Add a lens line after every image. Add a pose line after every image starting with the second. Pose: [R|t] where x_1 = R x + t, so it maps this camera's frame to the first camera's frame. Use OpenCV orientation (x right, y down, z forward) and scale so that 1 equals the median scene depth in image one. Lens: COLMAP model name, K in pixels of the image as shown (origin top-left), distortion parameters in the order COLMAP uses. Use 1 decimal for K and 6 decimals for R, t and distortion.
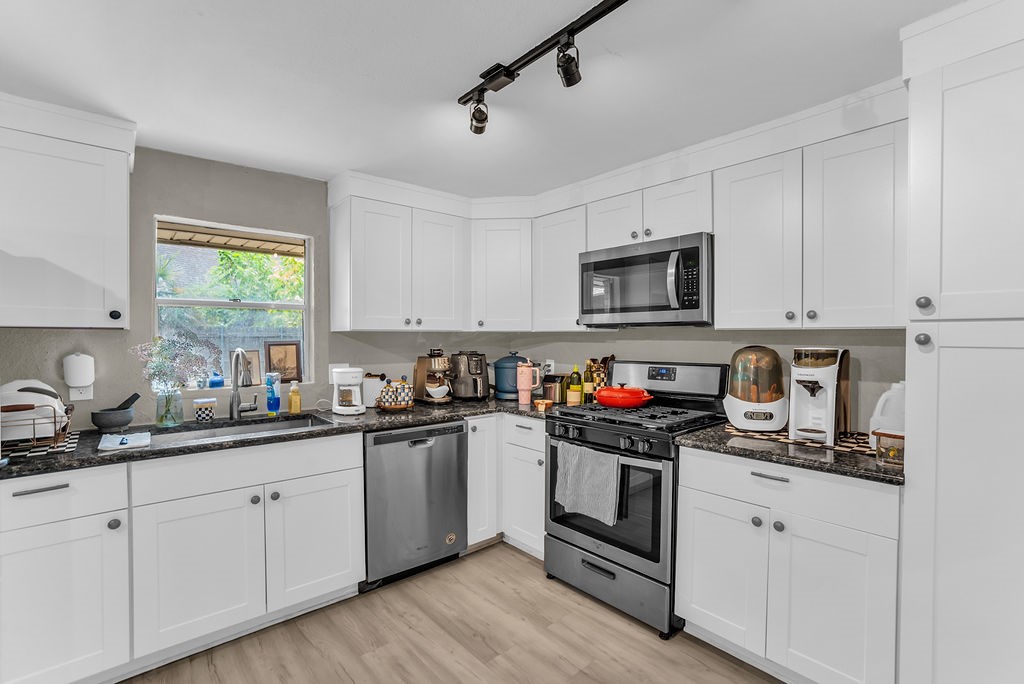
lens RADIAL K [[471.8, 0, 512.0], [0, 471.8, 342.0], [0, 0, 1]] dist [-0.045811, 0.000376]
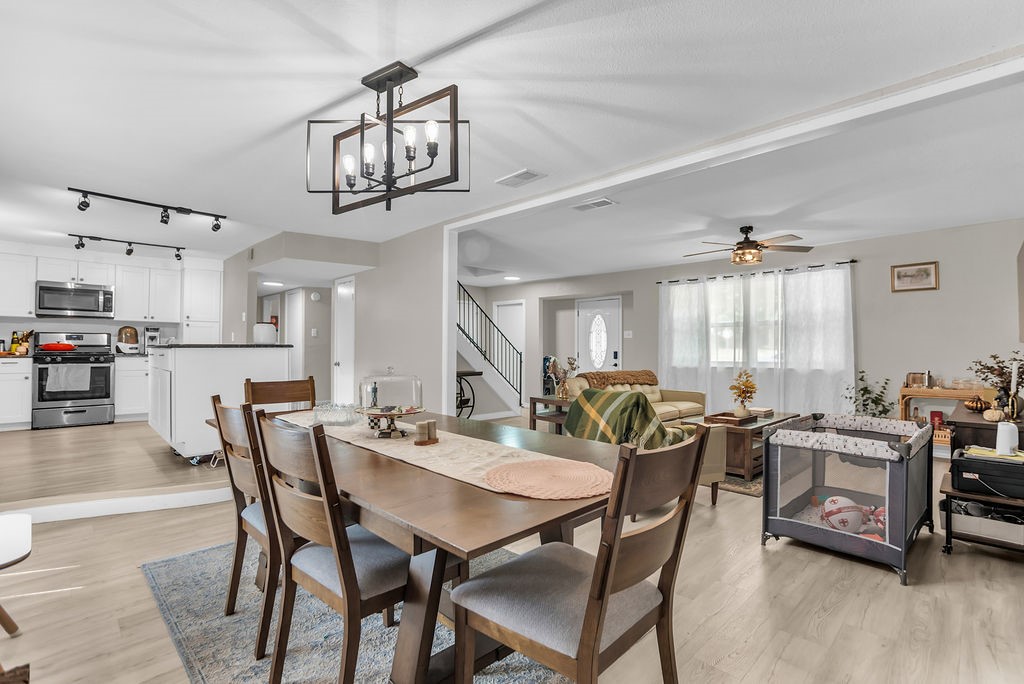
lens RADIAL K [[478.4, 0, 514.8], [0, 478.4, 345.3], [0, 0, 1]] dist [-0.035173, 0.000305]
pose [[-0.043292, 0.006742, 0.999040, -2.449064], [0.002359, 0.999975, -0.006646, 0.148528], [-0.999060, 0.002069, -0.043307, -1.287053]]
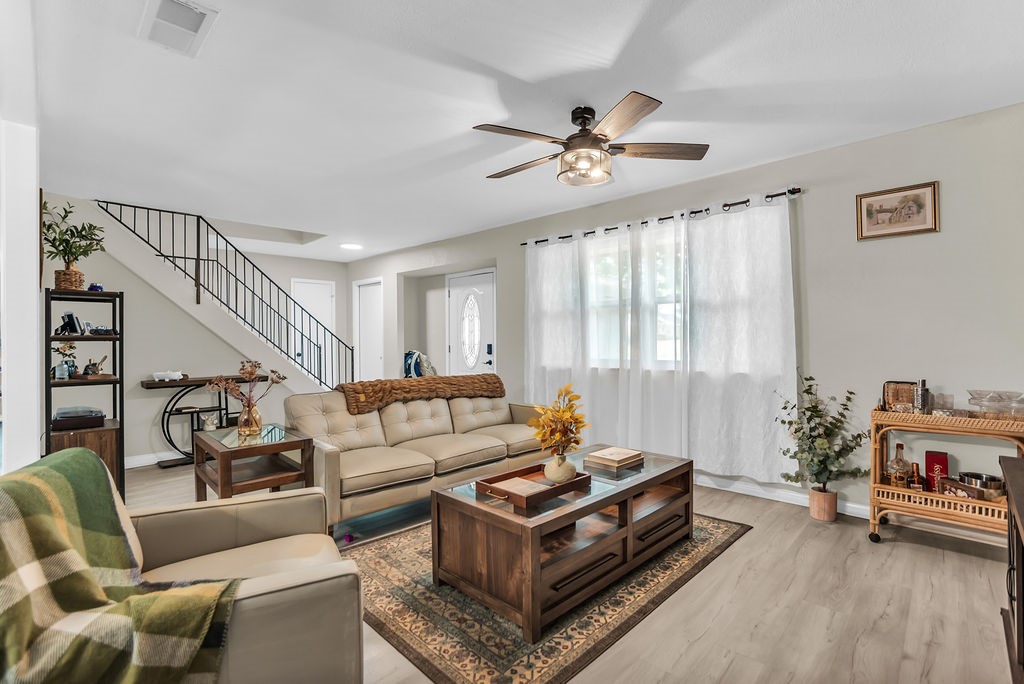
lens RADIAL K [[471.8, 0, 512.0], [0, 471.8, 342.0], [0, 0, 1]] dist [-0.045811, 0.000376]
pose [[-0.069390, -0.005932, 0.997572, -1.456457], [0.009785, 0.999930, 0.006626, 0.143876], [-0.997542, 0.010221, -0.069328, -2.175361]]
